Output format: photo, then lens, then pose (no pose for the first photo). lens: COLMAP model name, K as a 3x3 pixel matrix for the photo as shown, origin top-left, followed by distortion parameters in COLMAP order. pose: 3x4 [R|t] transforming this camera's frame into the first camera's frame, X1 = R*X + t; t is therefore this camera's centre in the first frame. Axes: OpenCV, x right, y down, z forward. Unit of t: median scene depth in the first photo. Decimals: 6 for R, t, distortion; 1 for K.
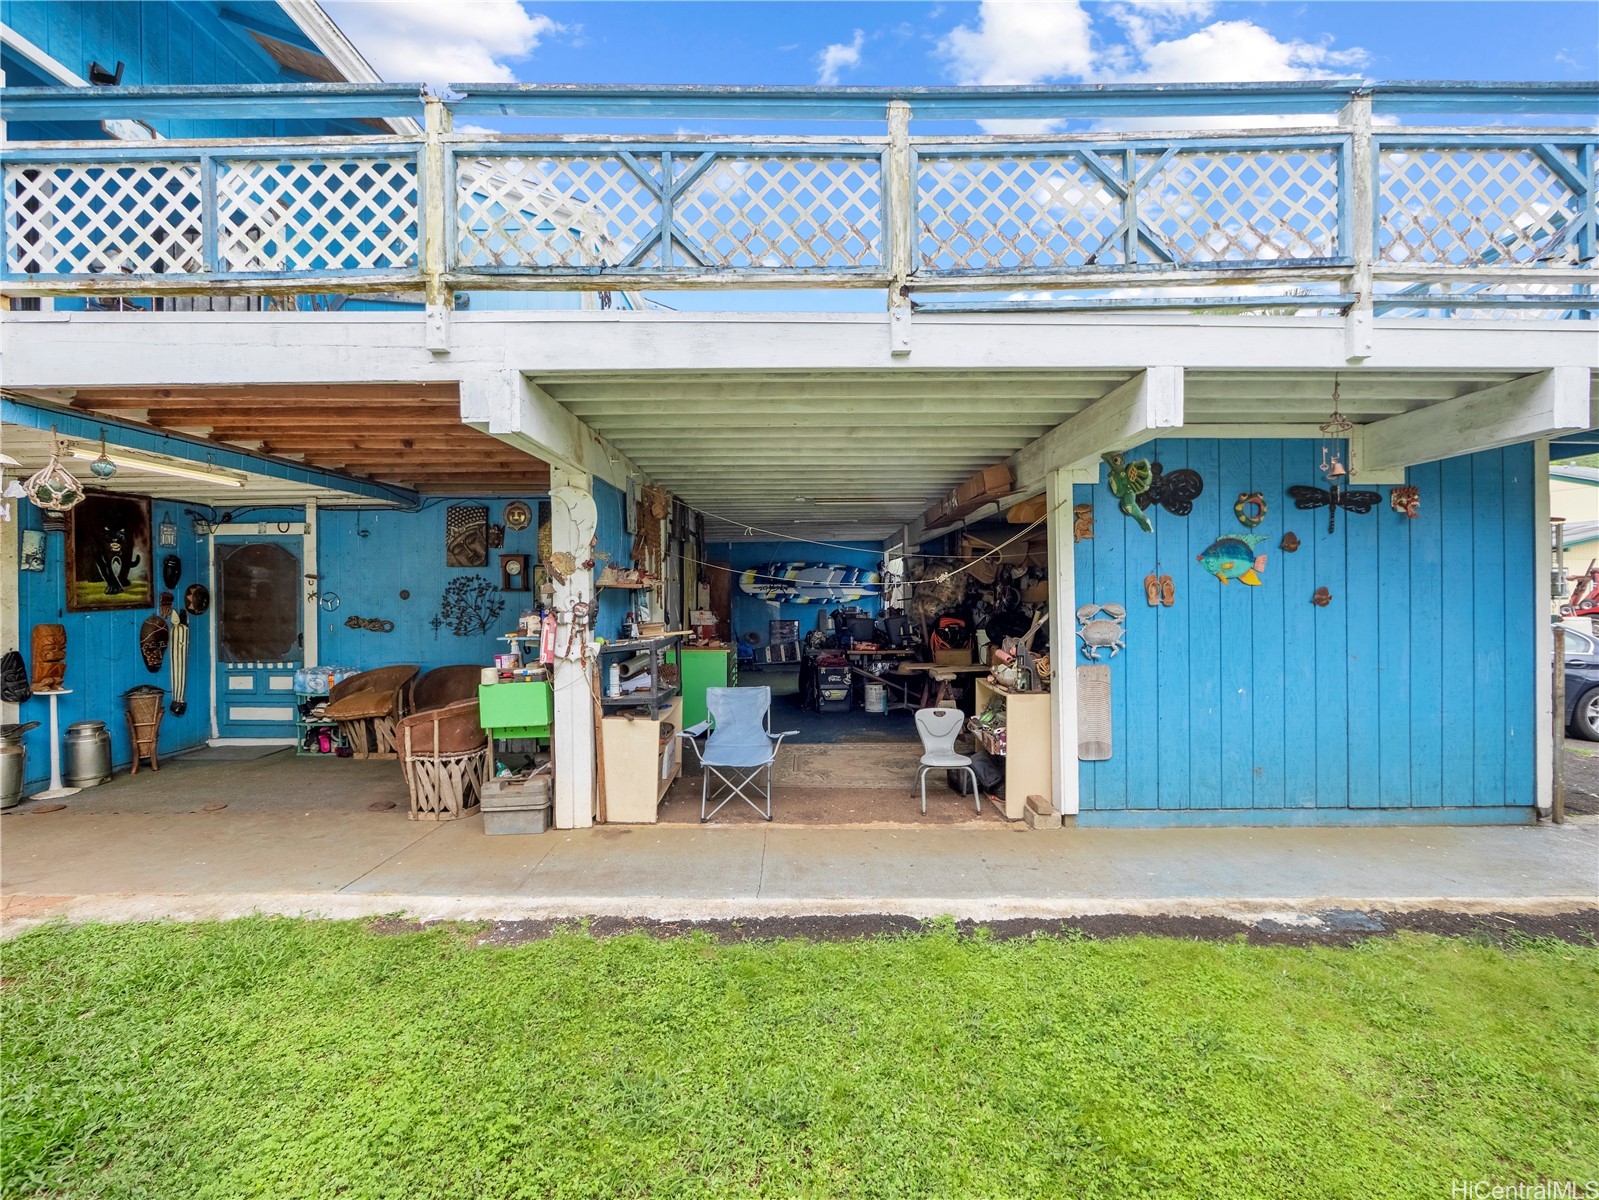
lens RADIAL K [[665.3, 0, 800.6], [0, 665.3, 595.8], [0, 0, 1]] dist [-0.006725, 0.000350]
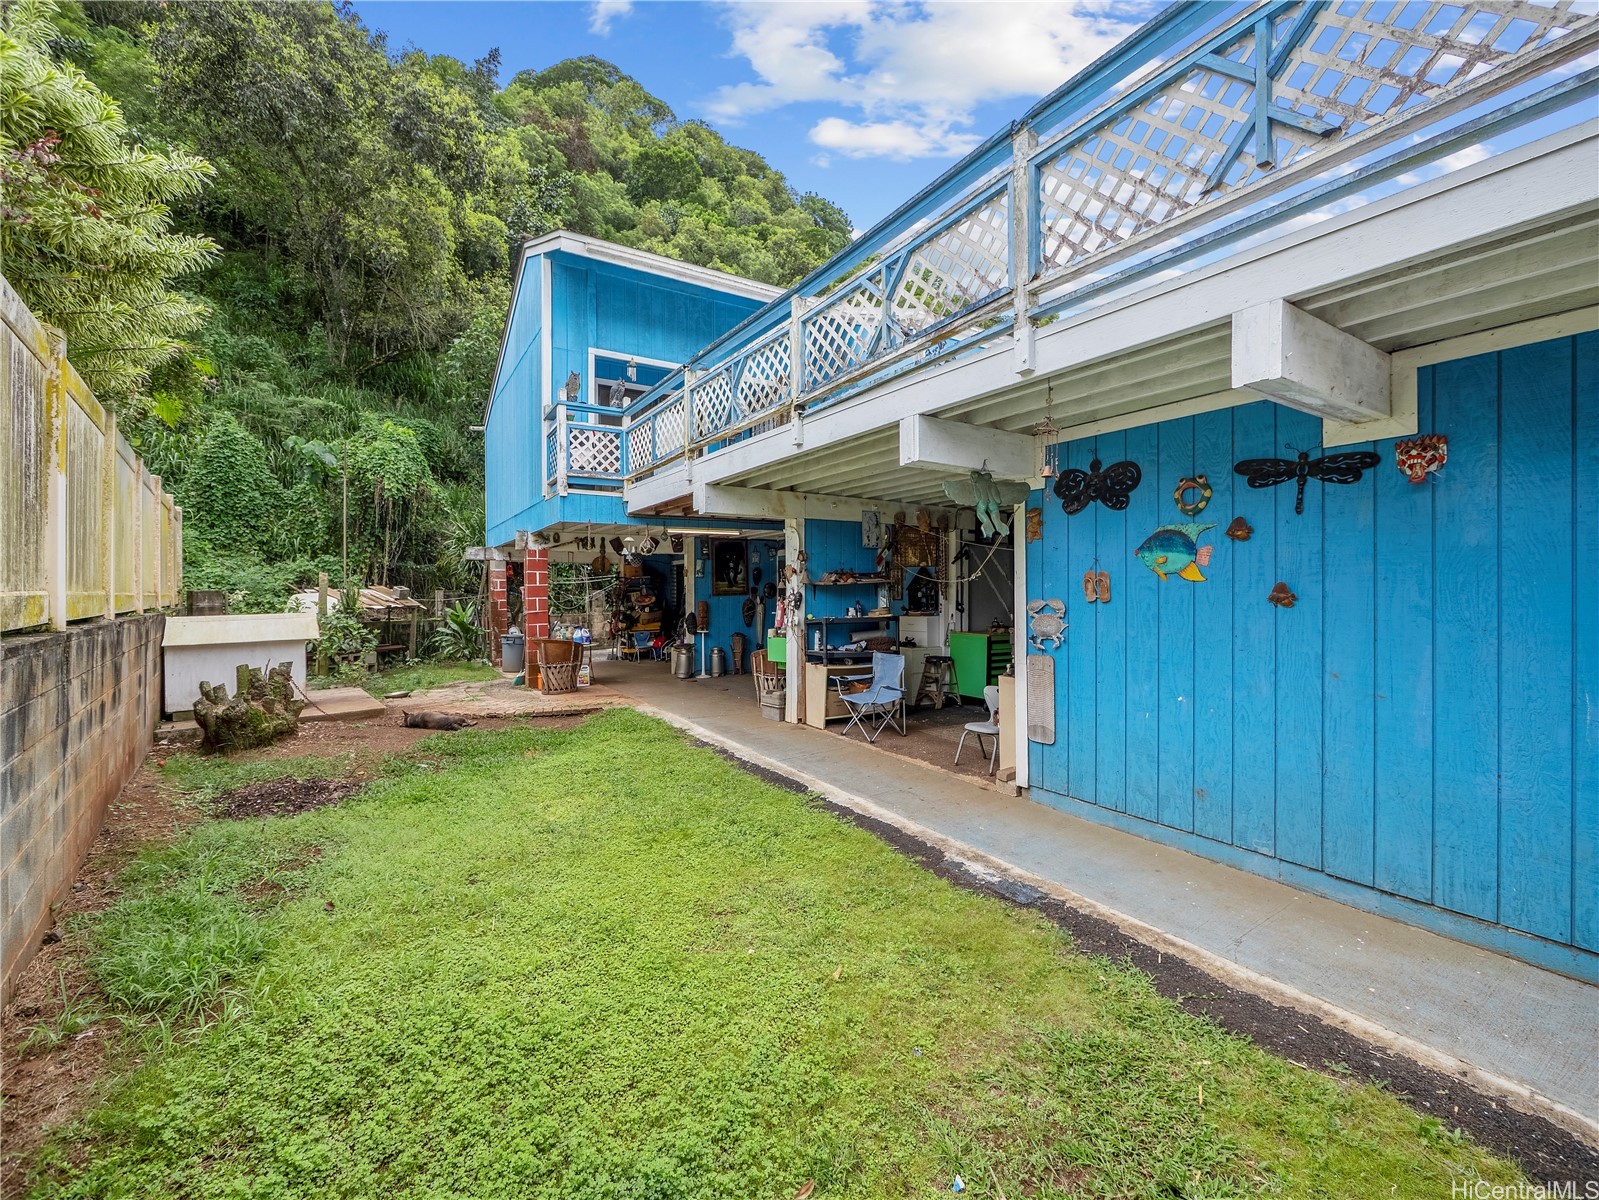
lens RADIAL K [[665.3, 0, 791.7], [0, 665.3, 591.6], [0, 0, 1]] dist [-0.006725, 0.000350]
pose [[0.527669, 0.007093, -0.849420, 1.149410], [-0.004032, 0.999975, 0.005846, -0.004755], [0.849440, 0.000340, 0.527685, 0.079014]]
